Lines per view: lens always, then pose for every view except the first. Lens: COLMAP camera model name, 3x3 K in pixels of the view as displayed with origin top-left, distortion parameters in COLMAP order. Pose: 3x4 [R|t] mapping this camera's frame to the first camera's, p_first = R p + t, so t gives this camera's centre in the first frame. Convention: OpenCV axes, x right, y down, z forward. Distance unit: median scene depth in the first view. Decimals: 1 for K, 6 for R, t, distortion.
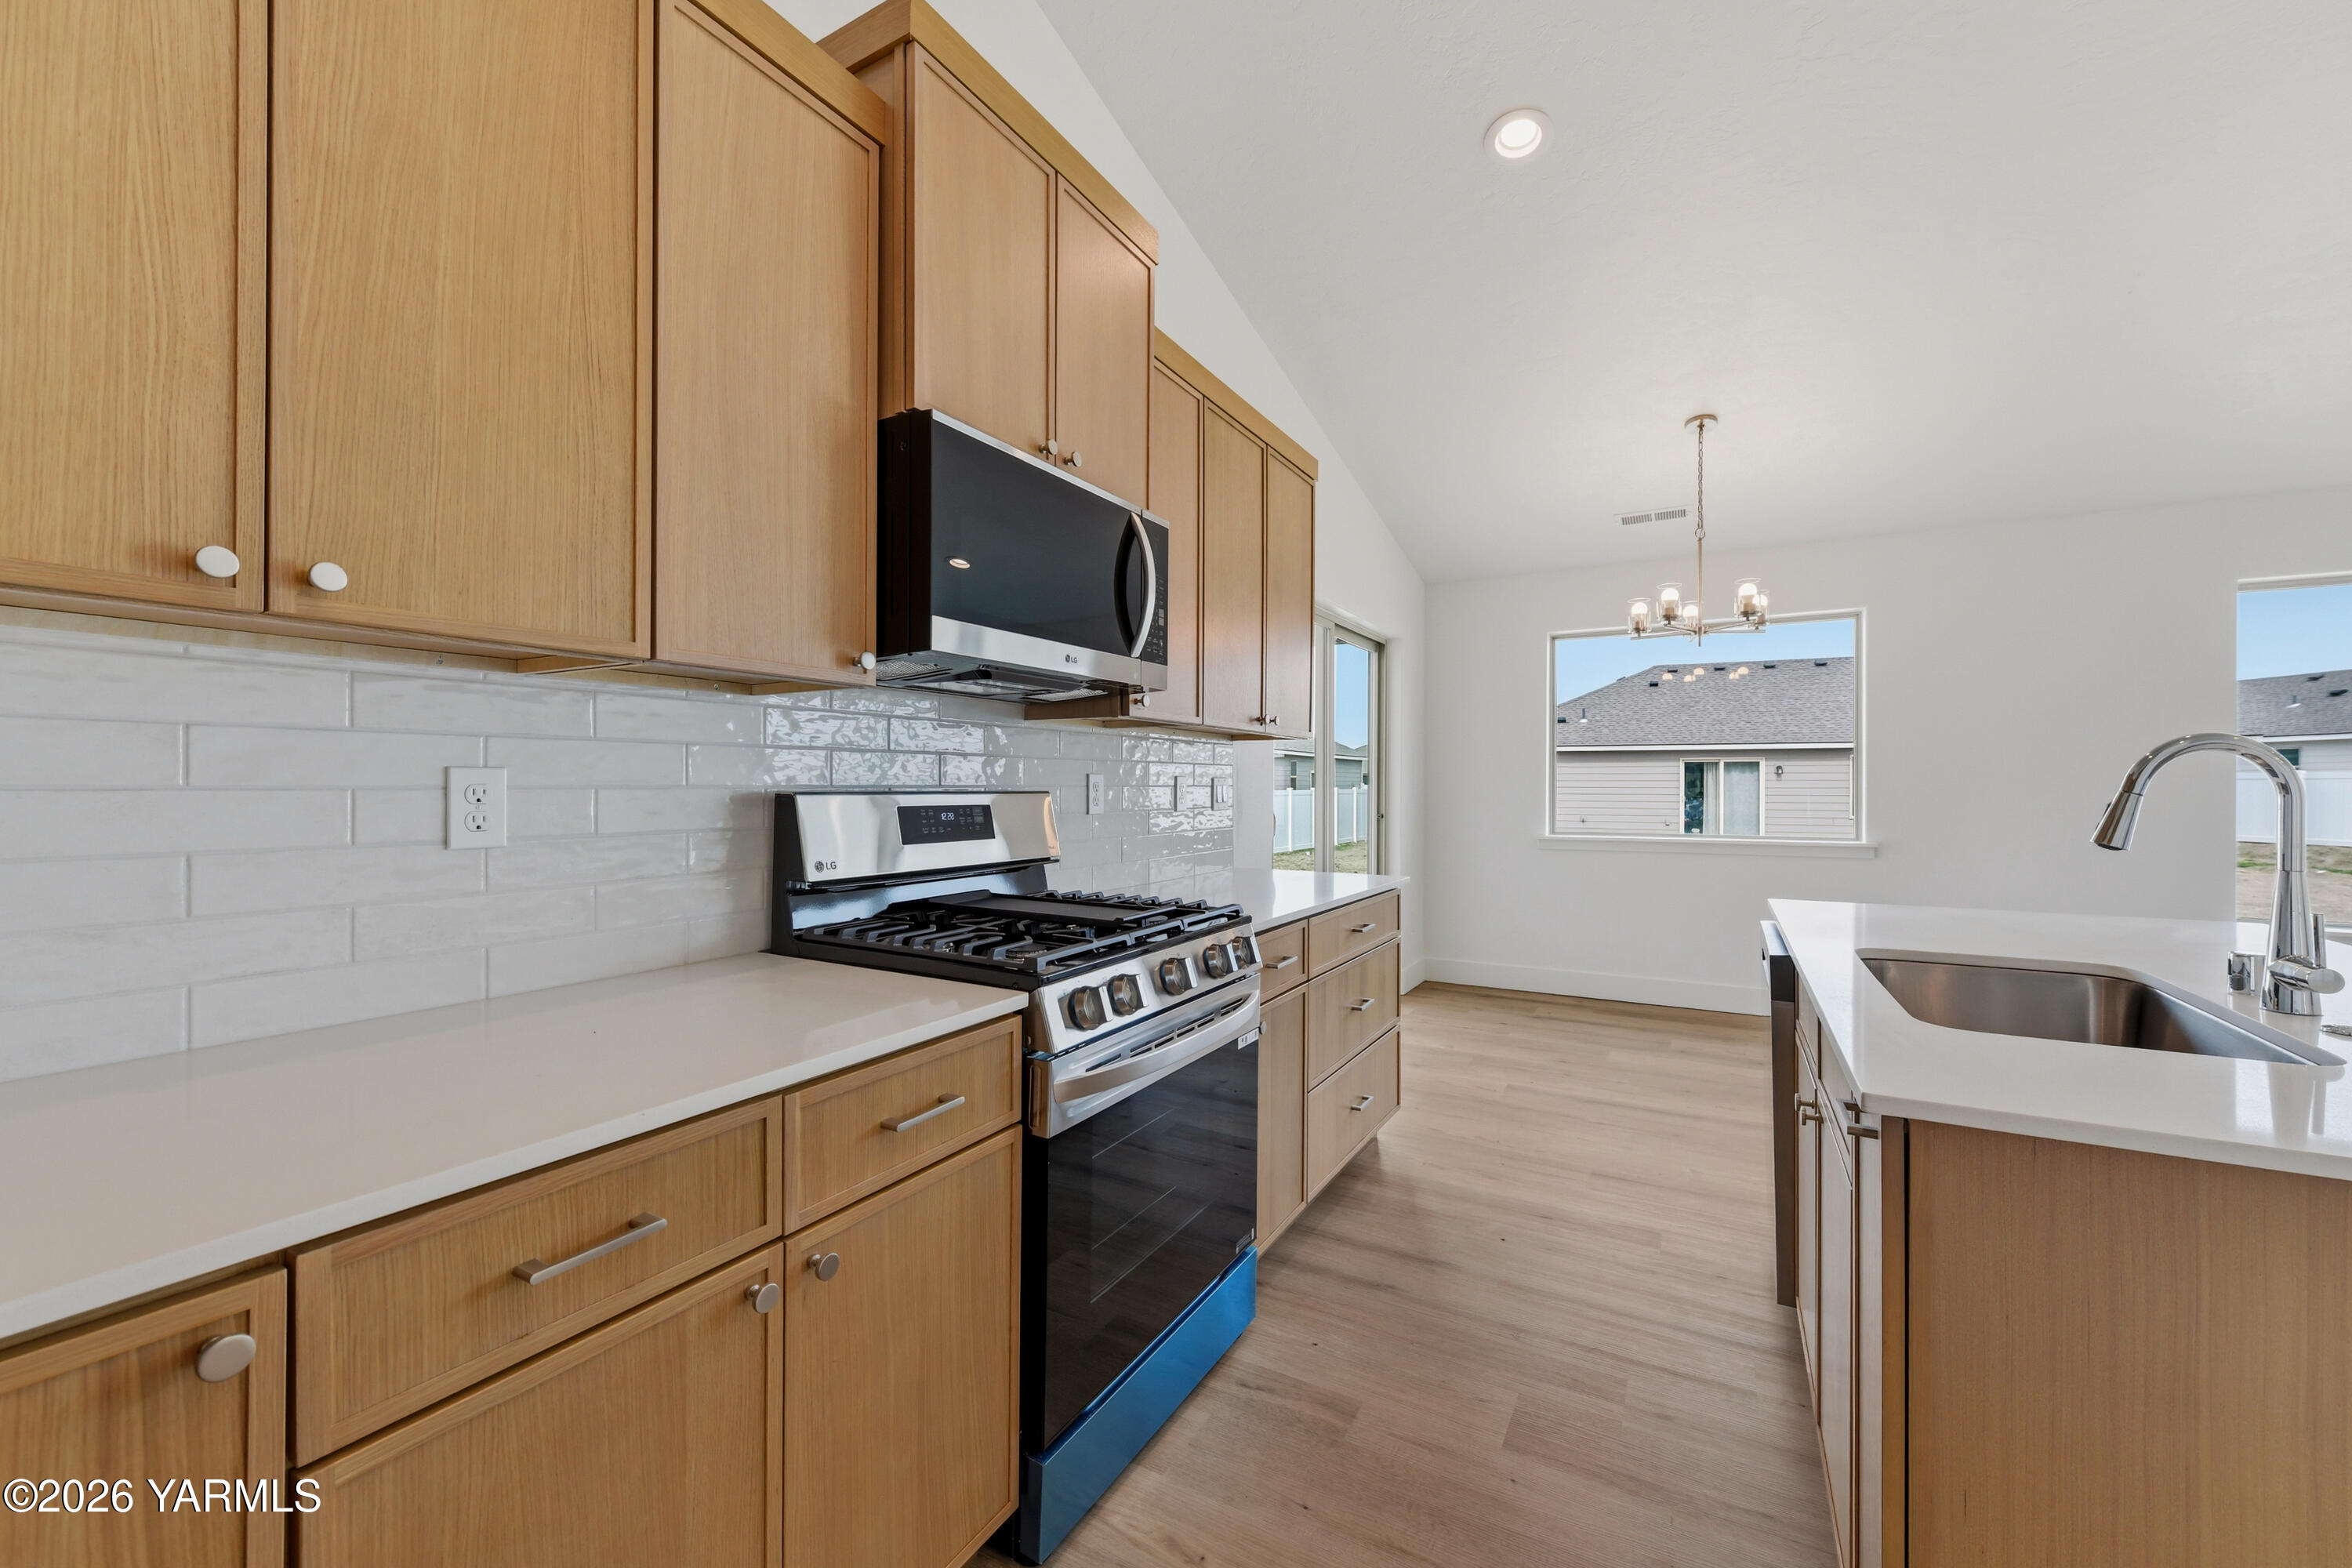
lens RADIAL K [[924.0, 0, 1179.5], [0, 924.0, 782.5], [0, 0, 1]] dist [0.005520, -0.001567]
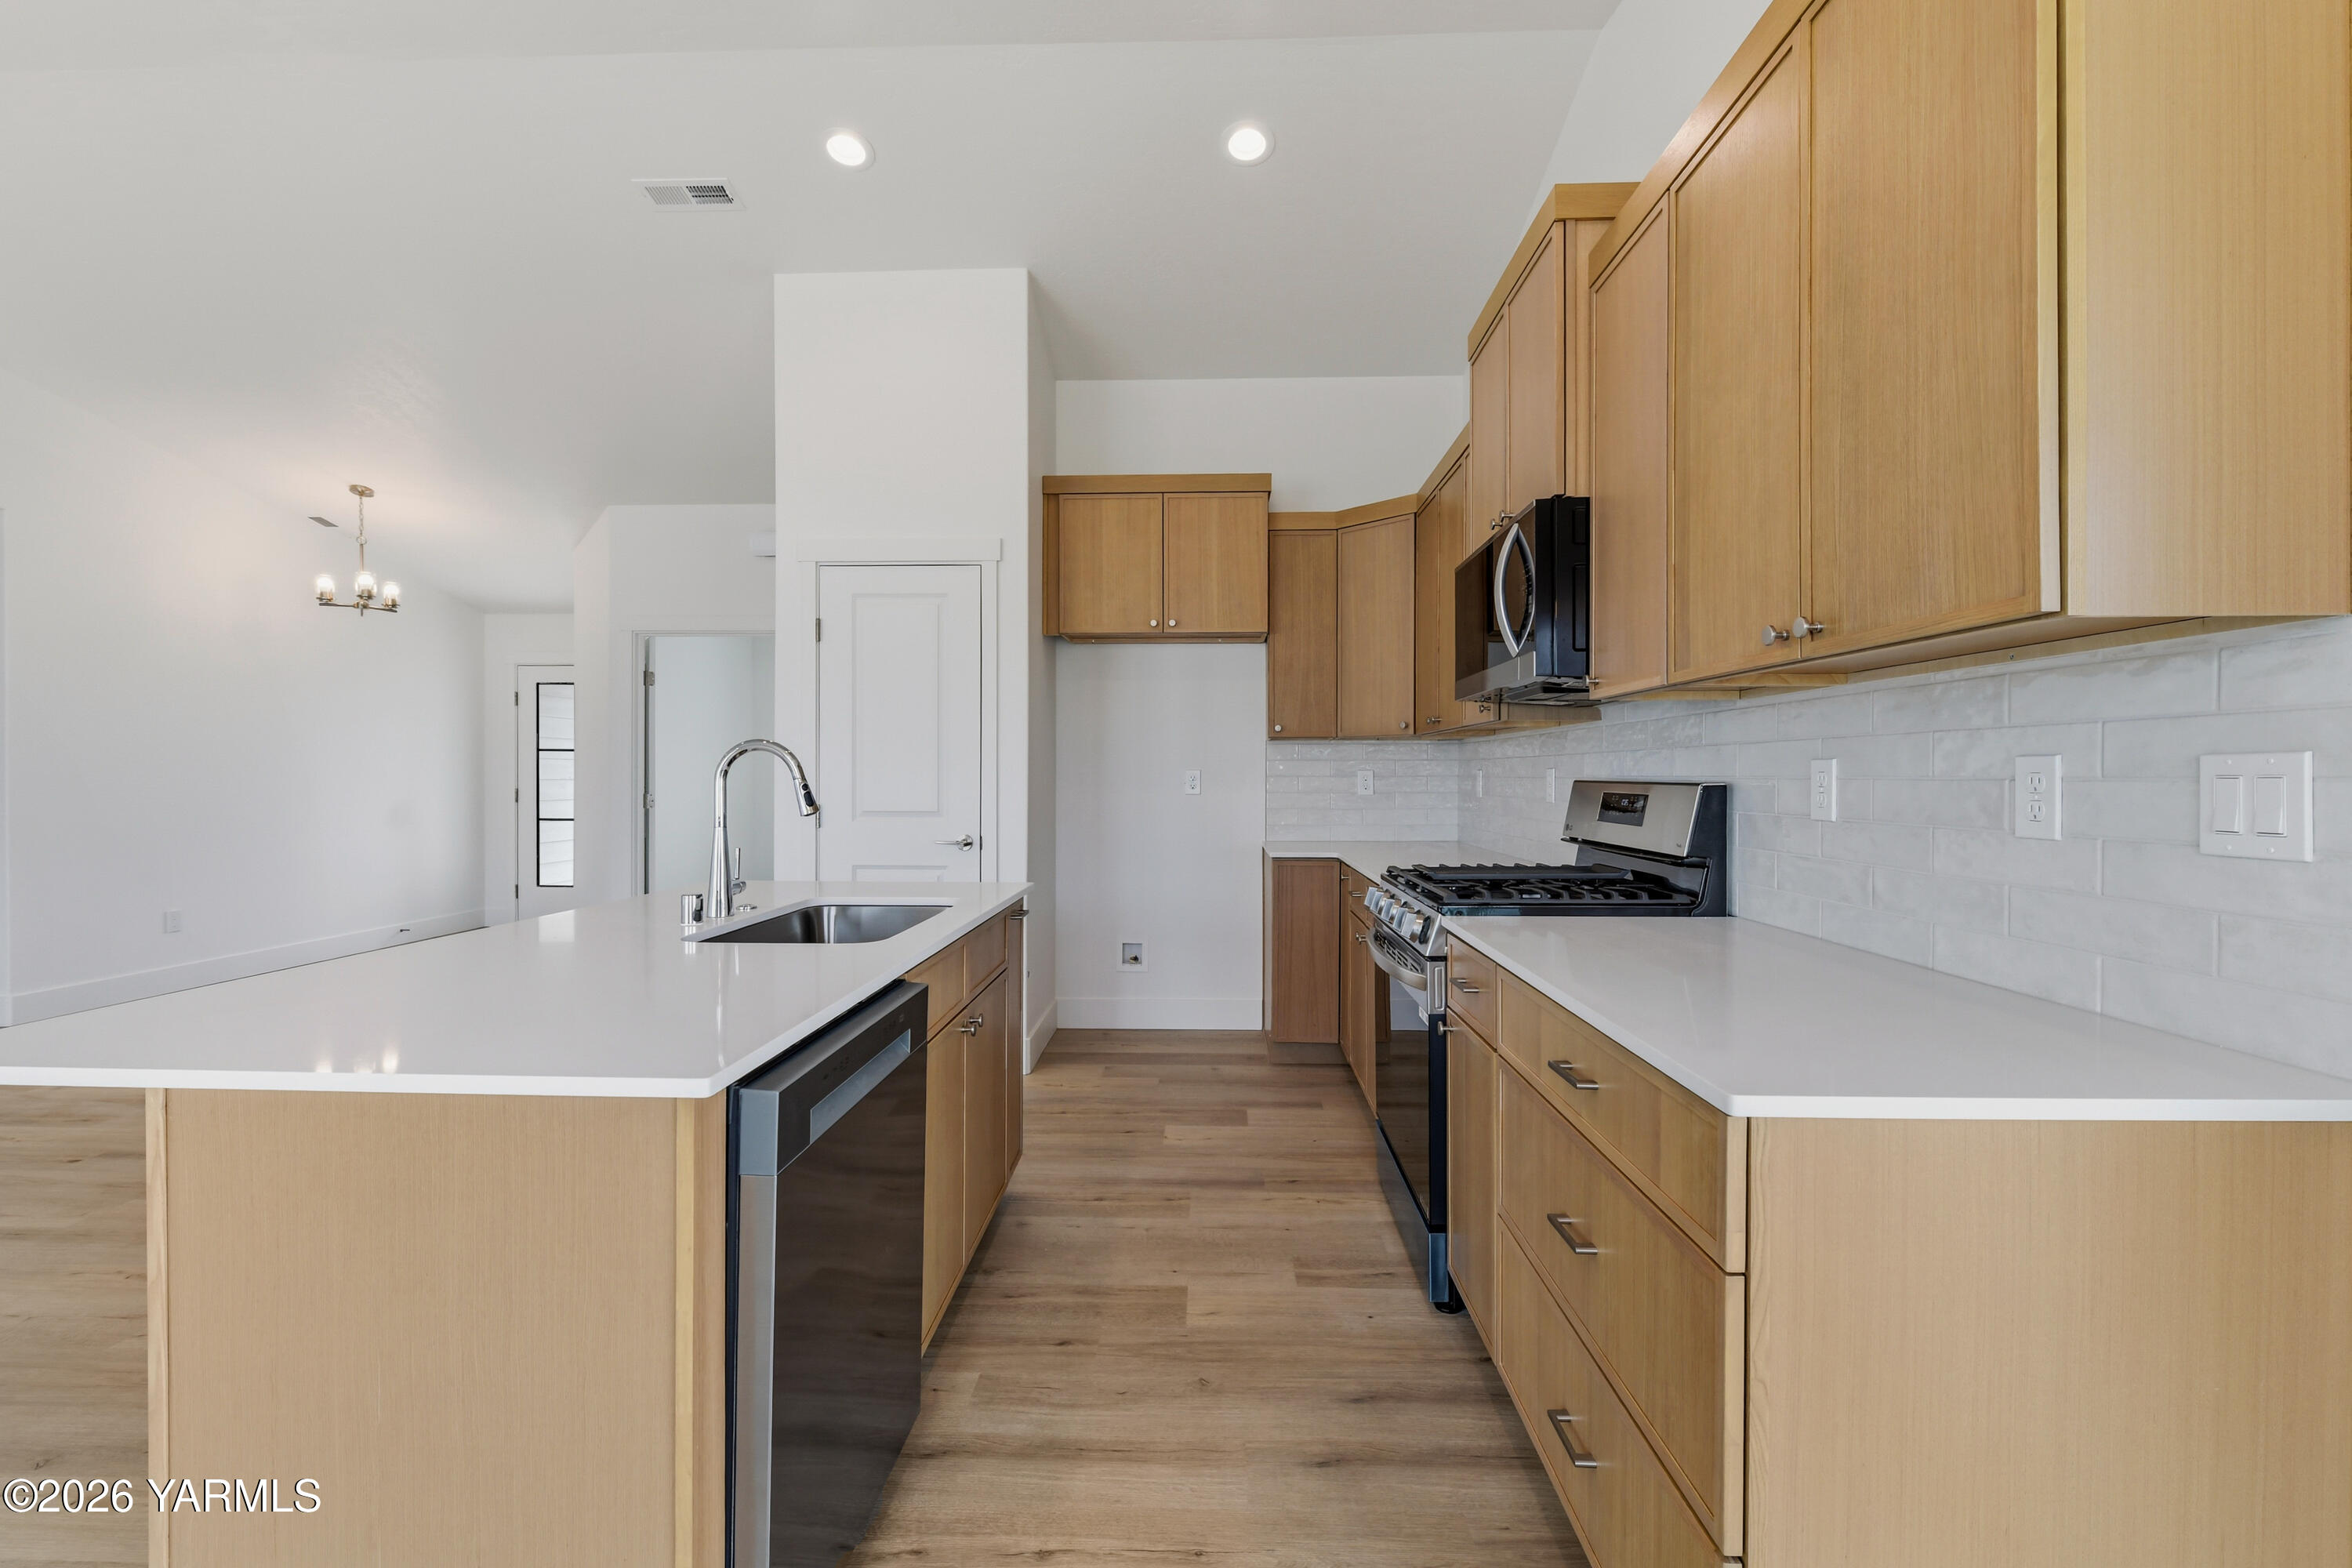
lens RADIAL K [[1012.2, 0, 1184.7], [0, 1012.2, 786.8], [0, 0, 1]] dist [-0.000697, -0.000361]
pose [[-0.883445, 0.003810, -0.468519, 0.440934], [-0.000293, 0.999962, 0.008683, 0.002883], [0.468534, 0.007808, -0.883411, 0.977419]]
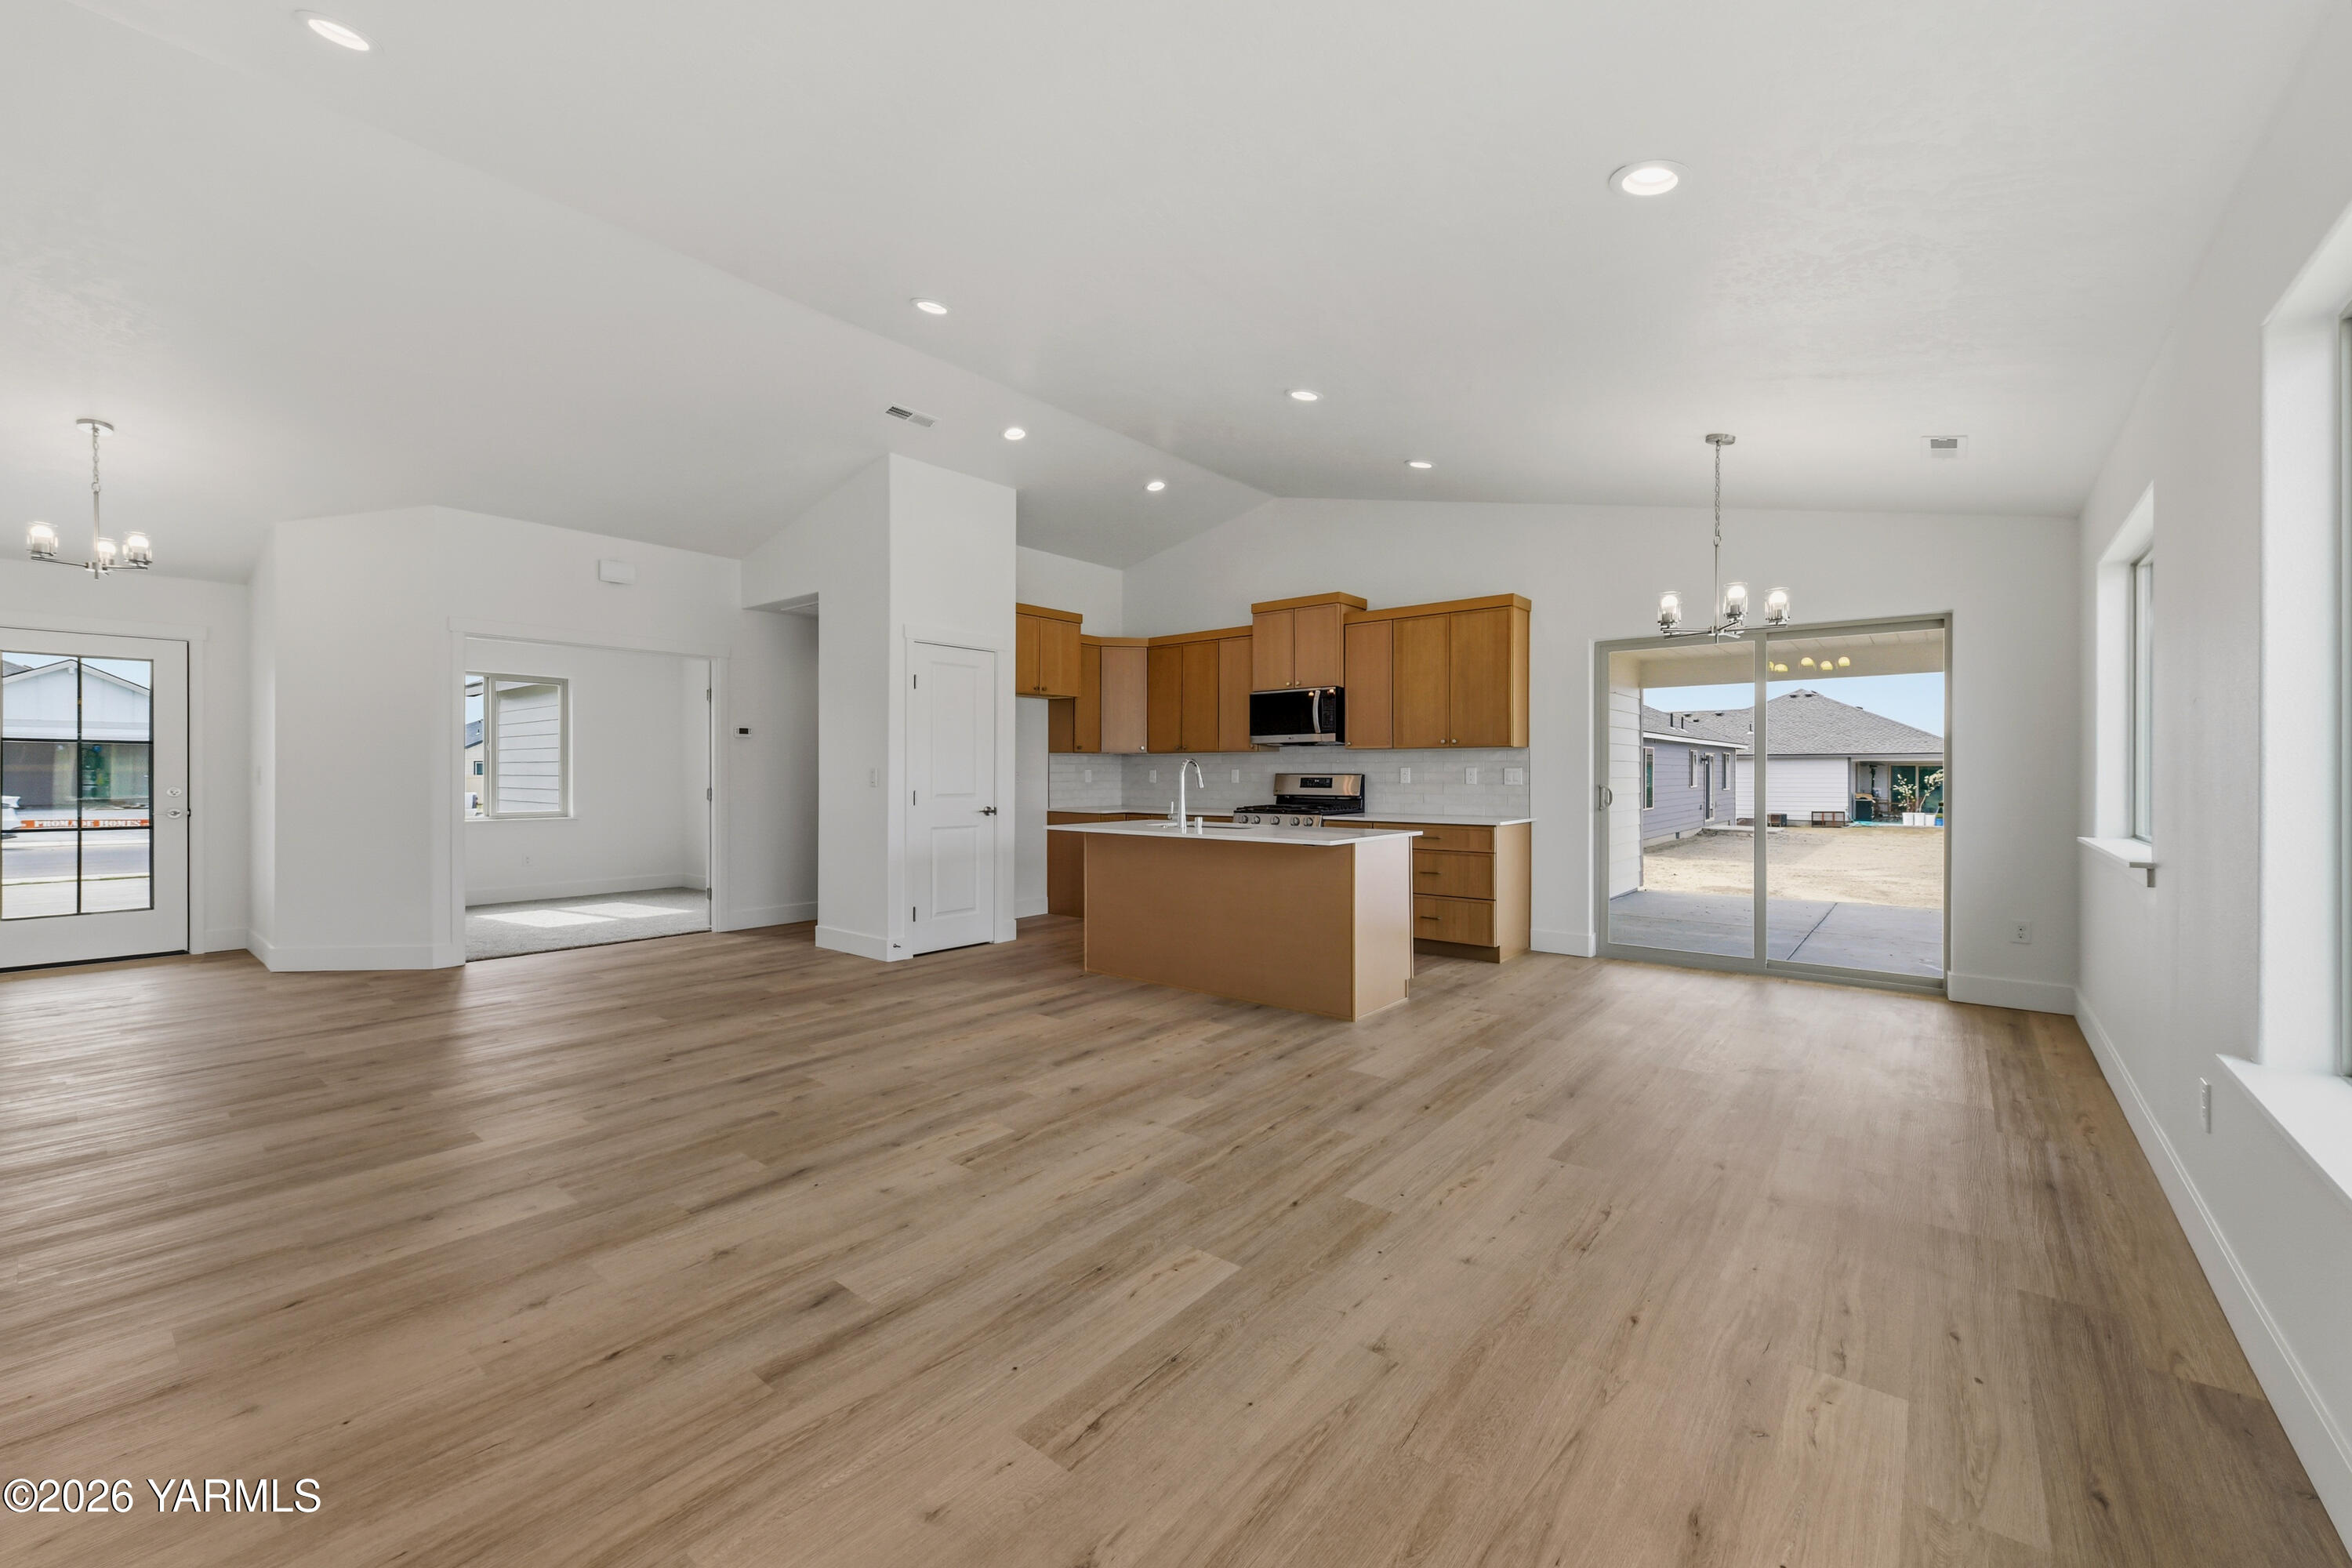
lens RADIAL K [[924.0, 0, 1180.6], [0, 924.0, 781.3], [0, 0, 1]] dist [0.005520, -0.001567]
pose [[-0.165917, 0.007595, -0.986111, 1.736227], [0.003111, 0.999969, 0.007179, 0.005732], [0.986135, -0.001876, -0.165935, 0.556525]]
